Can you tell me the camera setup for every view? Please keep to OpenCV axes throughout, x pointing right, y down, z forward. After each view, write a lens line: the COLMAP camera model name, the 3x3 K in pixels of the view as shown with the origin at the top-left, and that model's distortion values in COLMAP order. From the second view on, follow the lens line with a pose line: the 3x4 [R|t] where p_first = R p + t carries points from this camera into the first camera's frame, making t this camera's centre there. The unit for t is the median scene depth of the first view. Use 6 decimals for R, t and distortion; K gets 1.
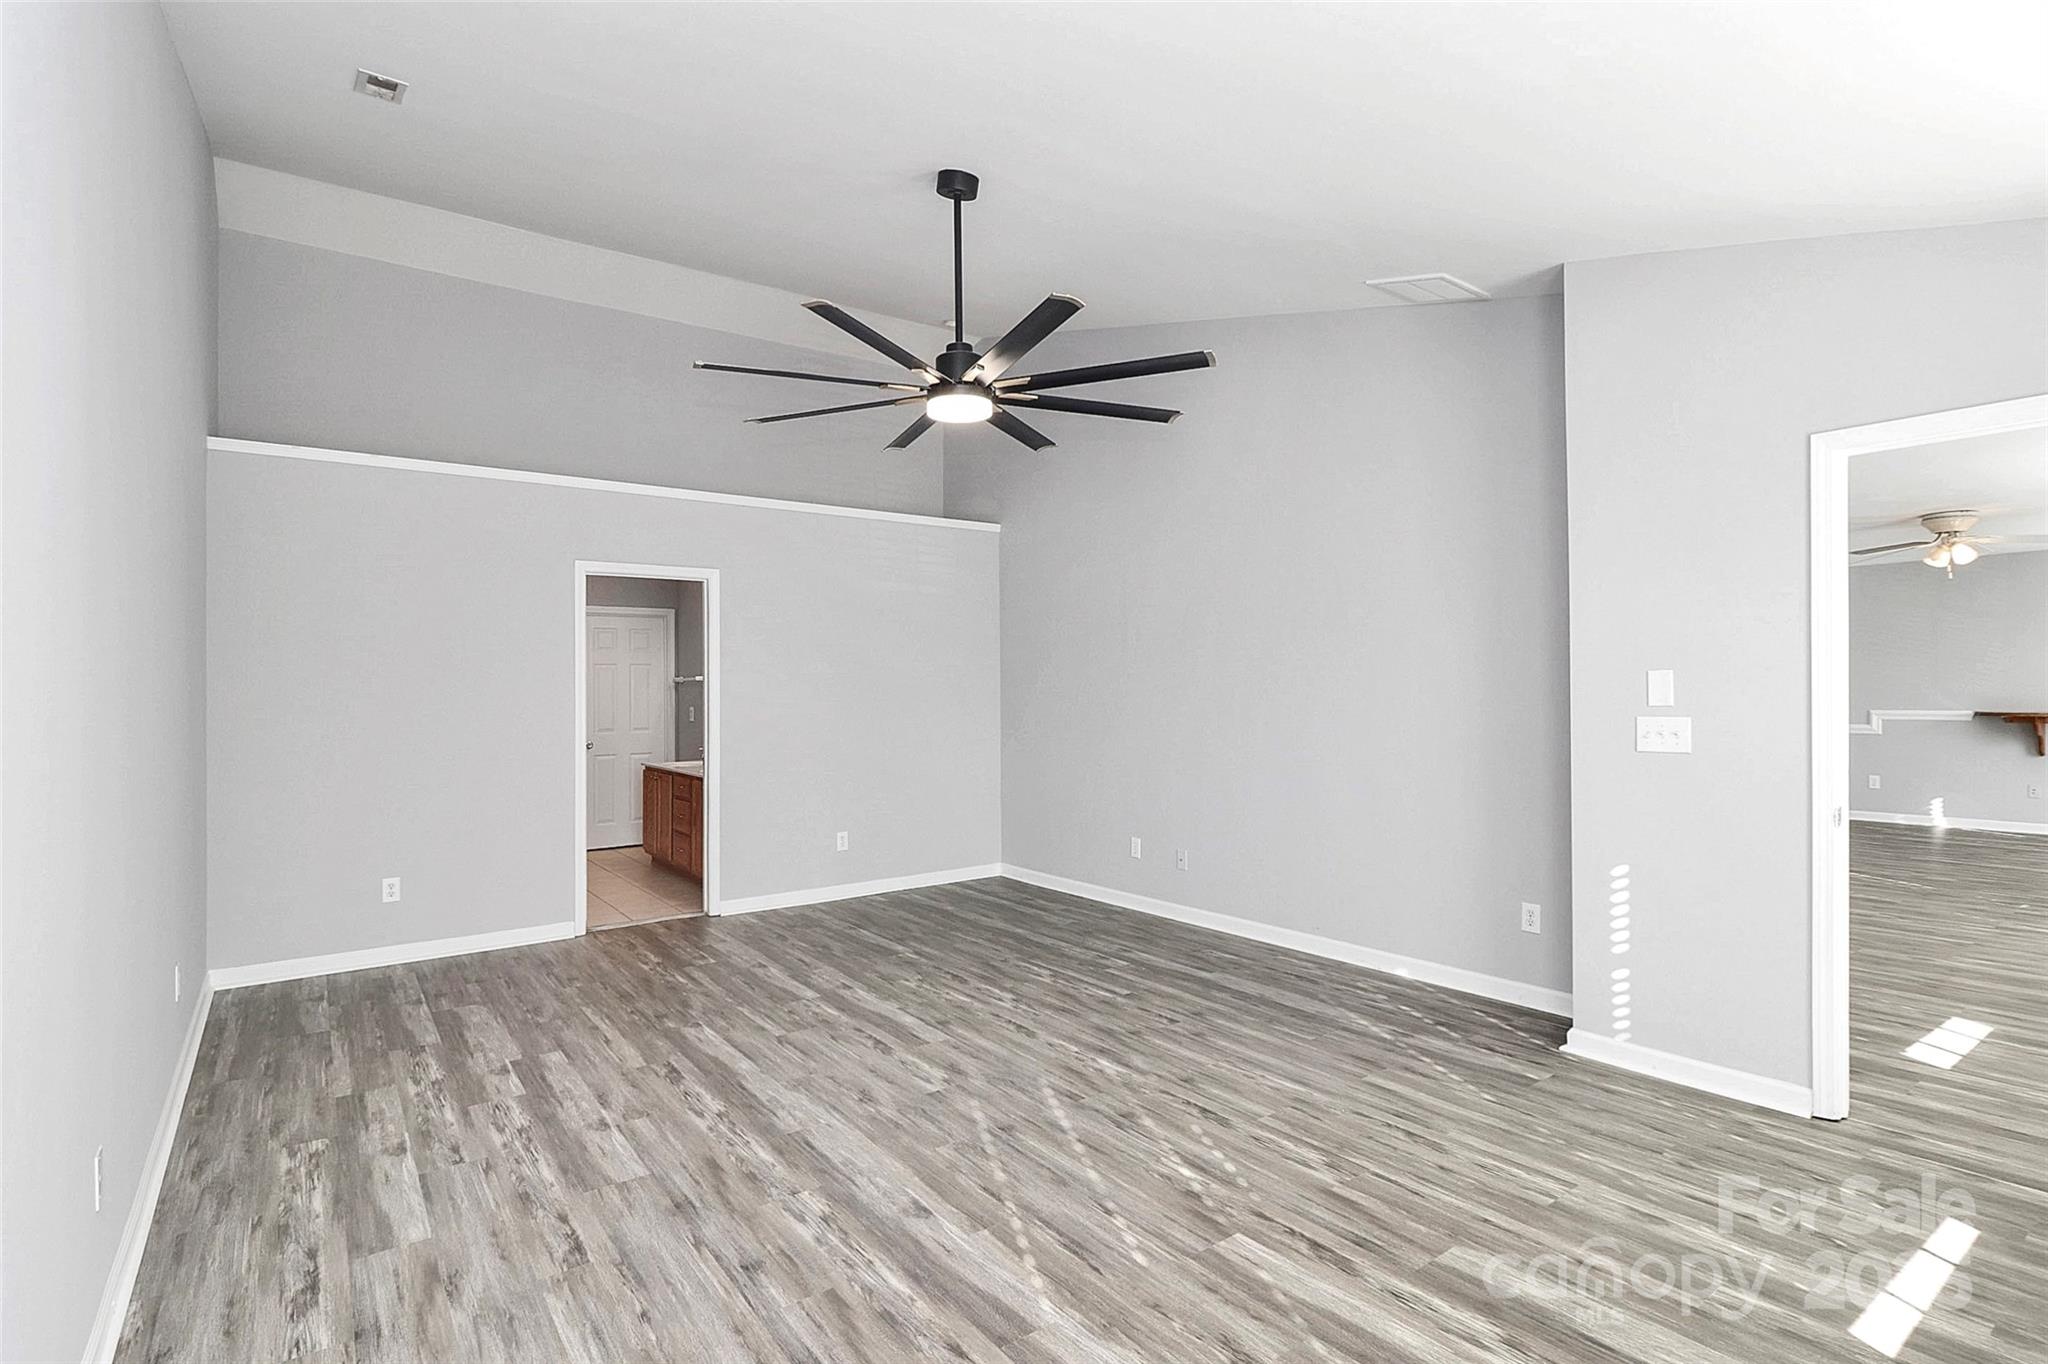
lens RADIAL K [[987.2, 0, 1012.2], [0, 987.2, 678.3], [0, 0, 1]] dist [-0.000427, -0.010548]
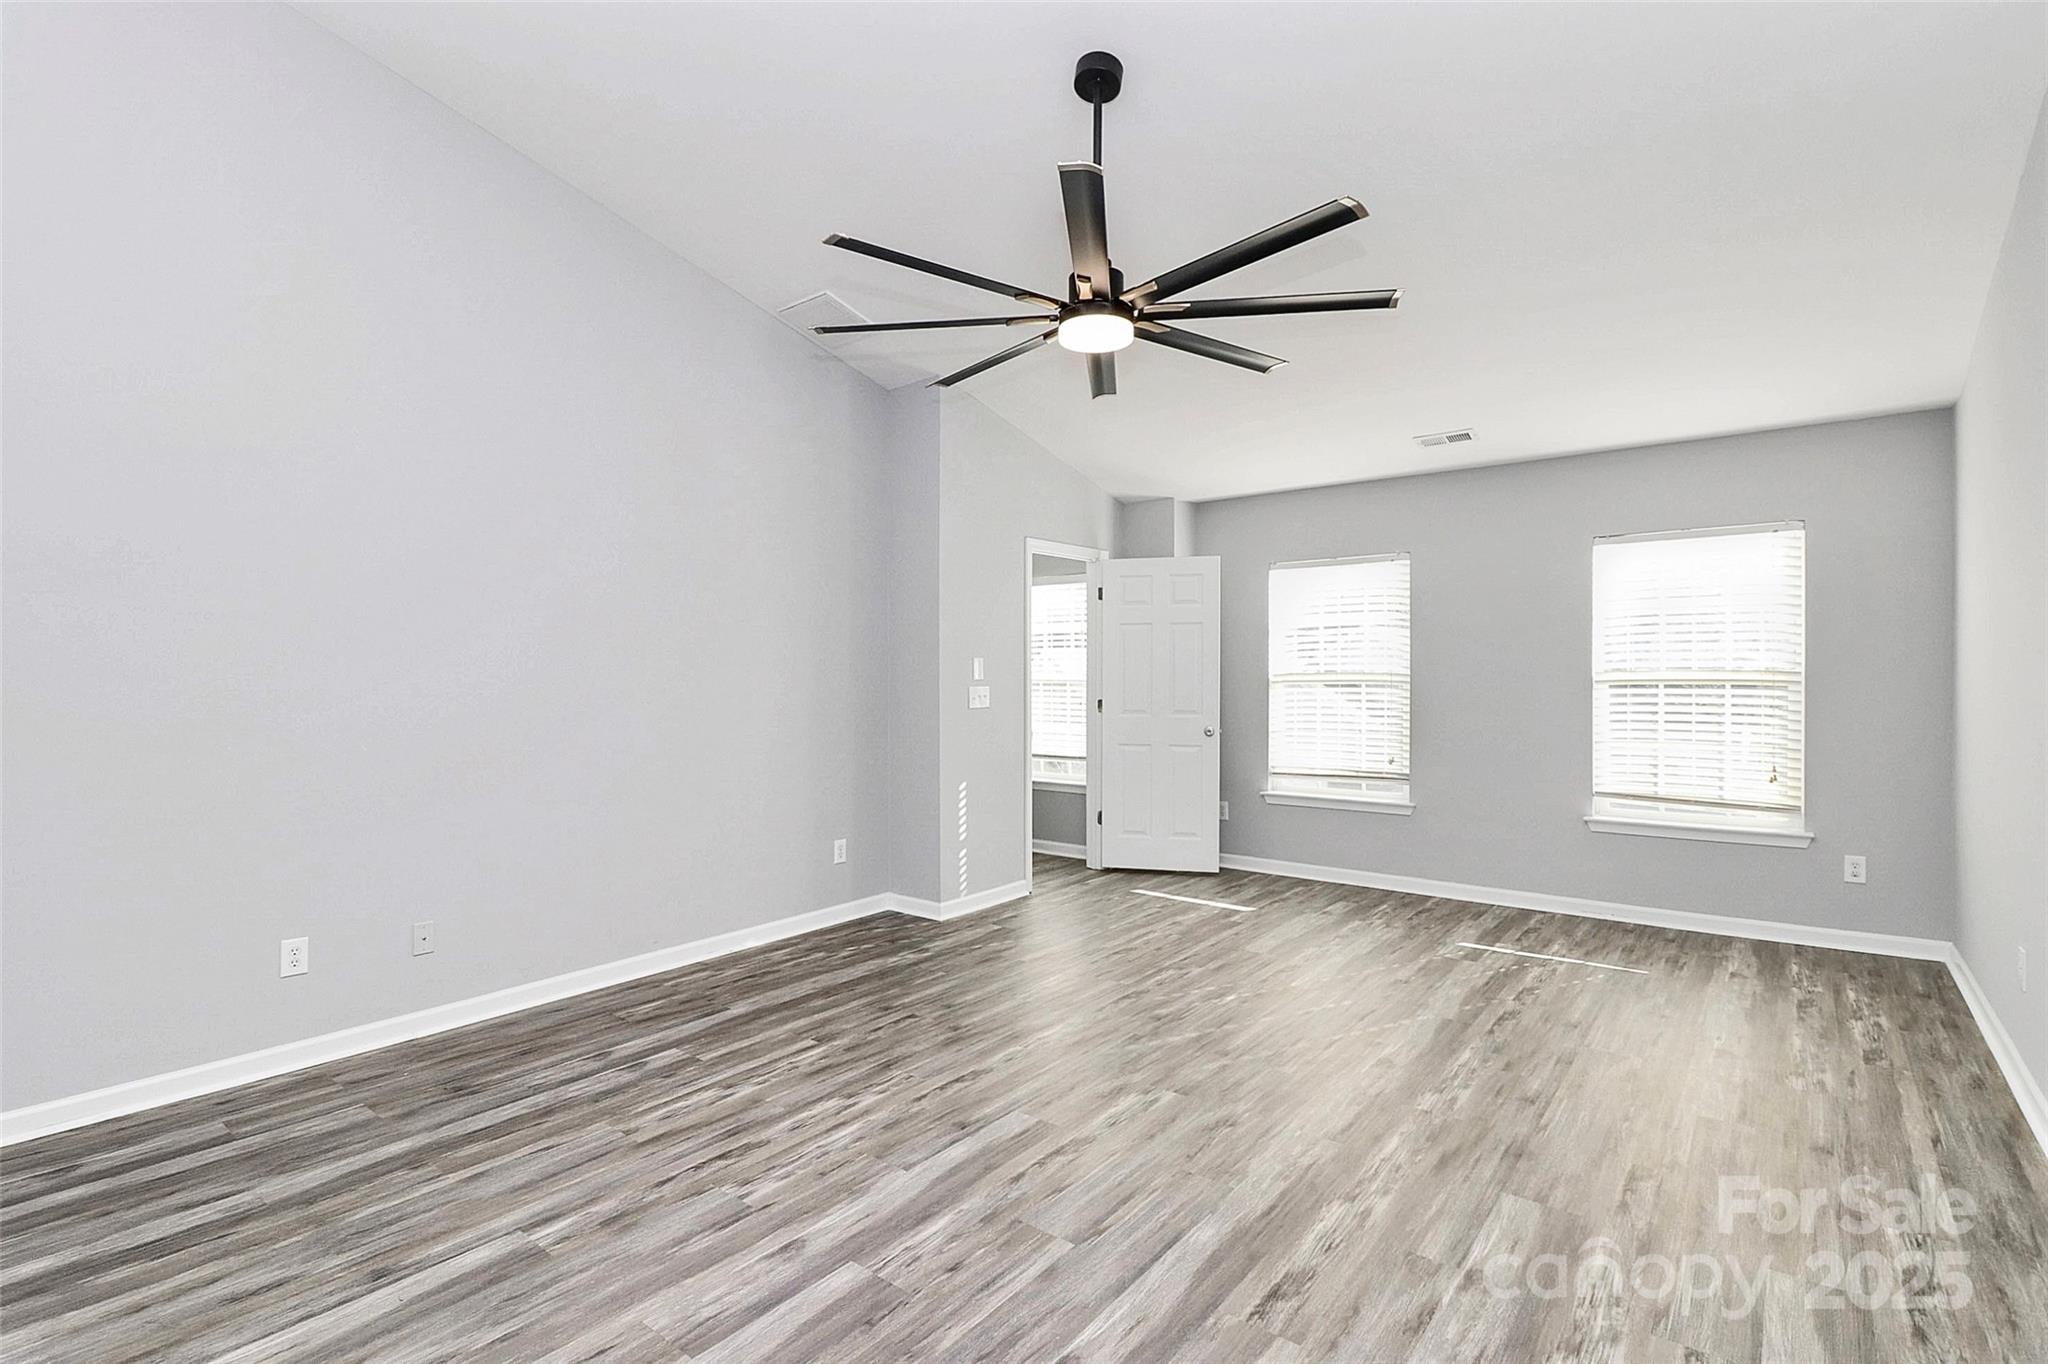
lens RADIAL K [[987.2, 0, 1012.2], [0, 987.2, 678.3], [0, 0, 1]] dist [-0.000427, -0.010548]
pose [[-0.274948, 0.007216, 0.961432, -0.768106], [-0.003309, 0.999959, -0.008451, 0.032241], [-0.961453, -0.005505, -0.274913, 1.163941]]
